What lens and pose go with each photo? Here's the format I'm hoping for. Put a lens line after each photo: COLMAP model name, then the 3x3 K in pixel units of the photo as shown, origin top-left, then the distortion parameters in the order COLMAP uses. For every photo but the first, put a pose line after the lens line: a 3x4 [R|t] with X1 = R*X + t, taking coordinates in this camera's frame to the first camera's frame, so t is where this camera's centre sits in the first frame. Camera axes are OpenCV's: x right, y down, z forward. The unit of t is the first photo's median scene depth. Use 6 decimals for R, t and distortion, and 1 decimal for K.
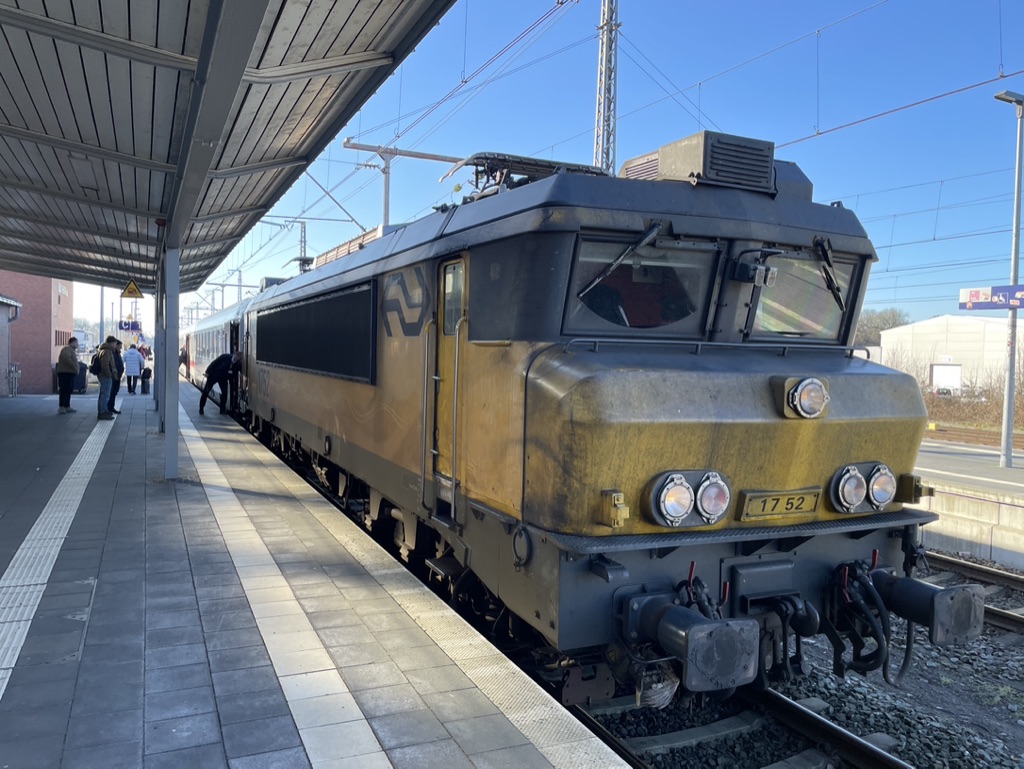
lens RADIAL K [[757.6, 0, 512.0], [0, 757.6, 384.5], [0, 0, 1]] dist [0.028357, -0.003734]
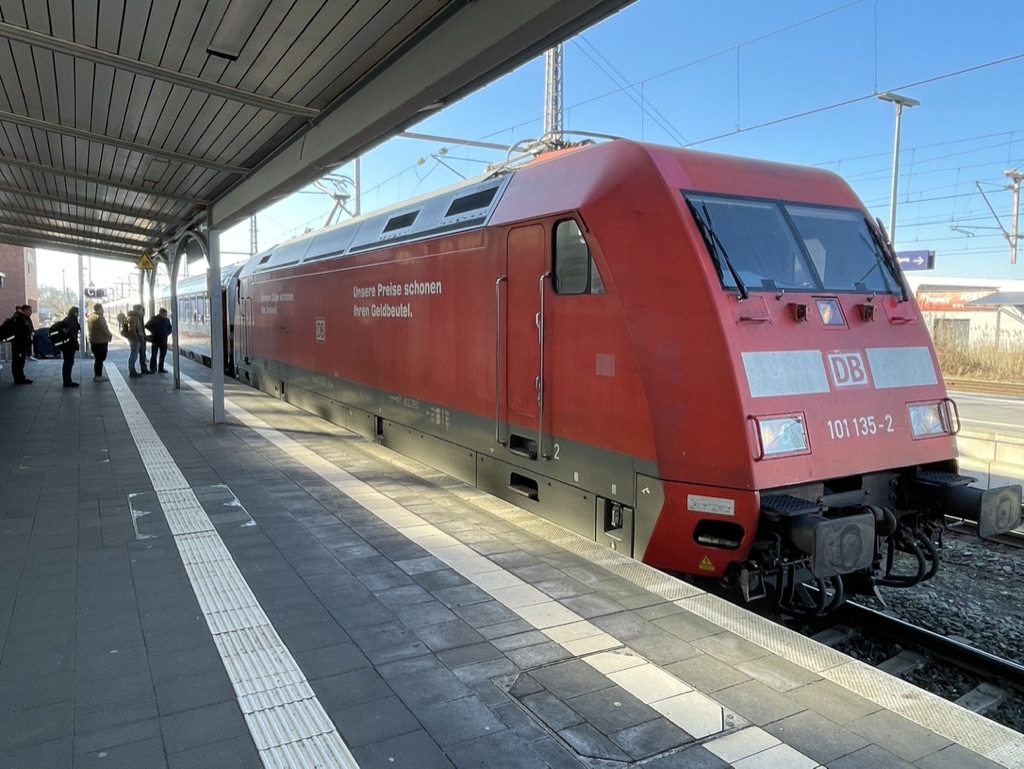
lens RADIAL K [[756.6, 0, 512.0], [0, 756.6, 384.5], [0, 0, 1]] dist [0.002268, 0.002167]
pose [[0.995896, -0.021107, 0.088013, -0.180019], [0.016292, 0.998349, 0.055073, 0.014018], [-0.089031, -0.053413, 0.994596, -0.457938]]
